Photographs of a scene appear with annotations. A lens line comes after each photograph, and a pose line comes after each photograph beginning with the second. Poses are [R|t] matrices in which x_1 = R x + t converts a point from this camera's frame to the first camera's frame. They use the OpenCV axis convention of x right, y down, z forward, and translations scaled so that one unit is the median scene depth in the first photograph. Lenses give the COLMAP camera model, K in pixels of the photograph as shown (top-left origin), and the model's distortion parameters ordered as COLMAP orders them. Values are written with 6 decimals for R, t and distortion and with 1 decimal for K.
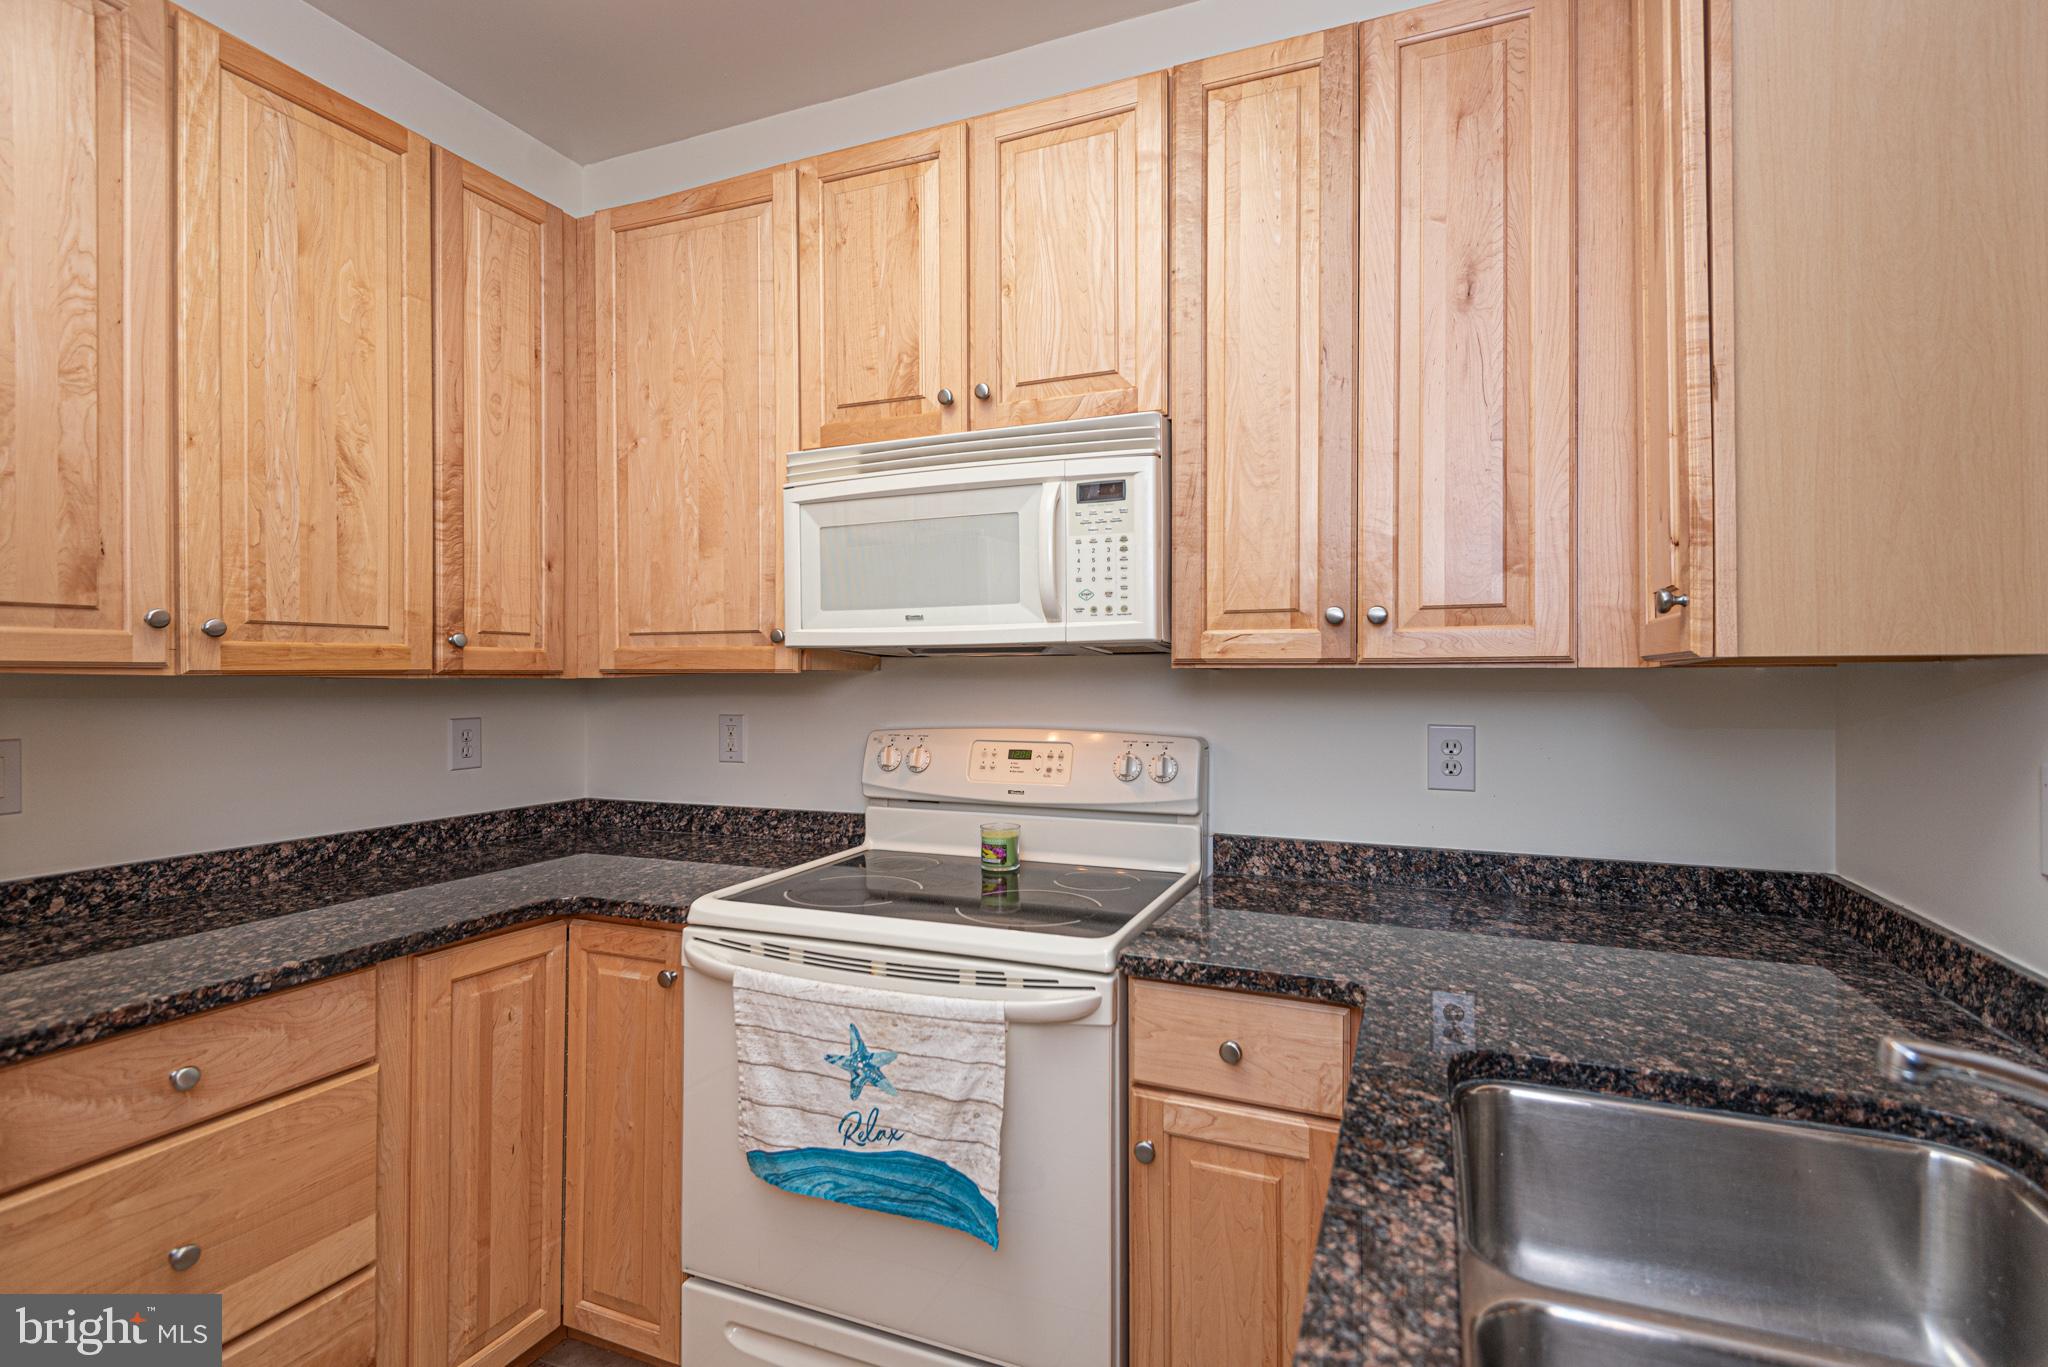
lens RADIAL K [[1006.5, 0, 966.3], [0, 1006.5, 673.3], [0, 0, 1]] dist [0.032993, -0.025567]
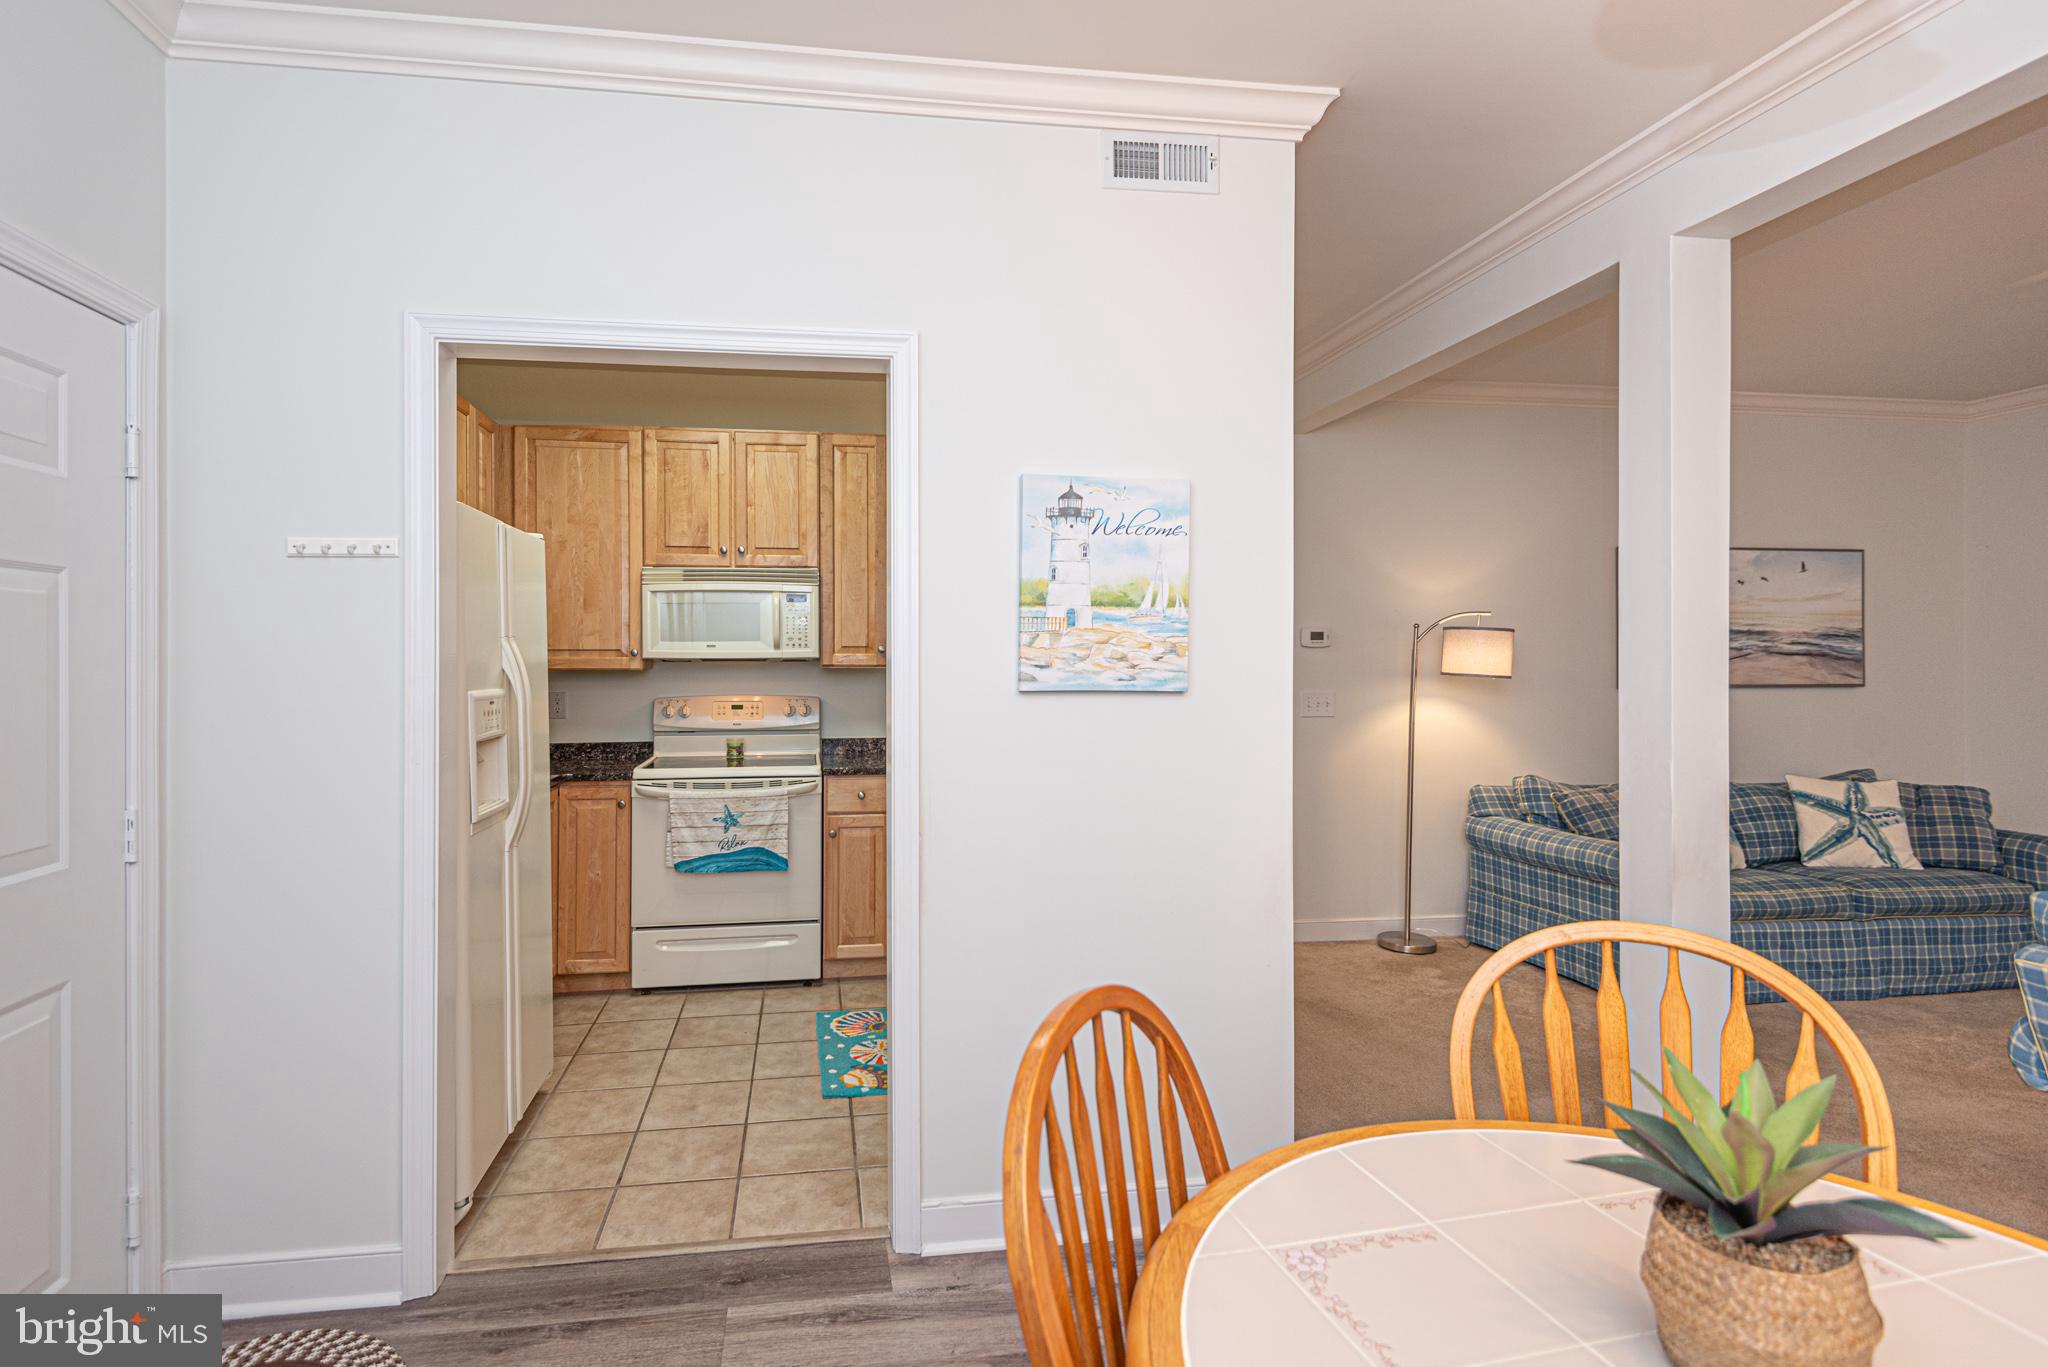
lens RADIAL K [[997.0, 0, 939.8], [0, 997.0, 662.8], [0, 0, 1]] dist [-0.001091, -0.000426]
pose [[0.850408, -0.002126, 0.526120, -0.871308], [0.001066, 0.999997, 0.002318, -0.024505], [-0.526123, -0.001410, 0.850407, -1.305603]]
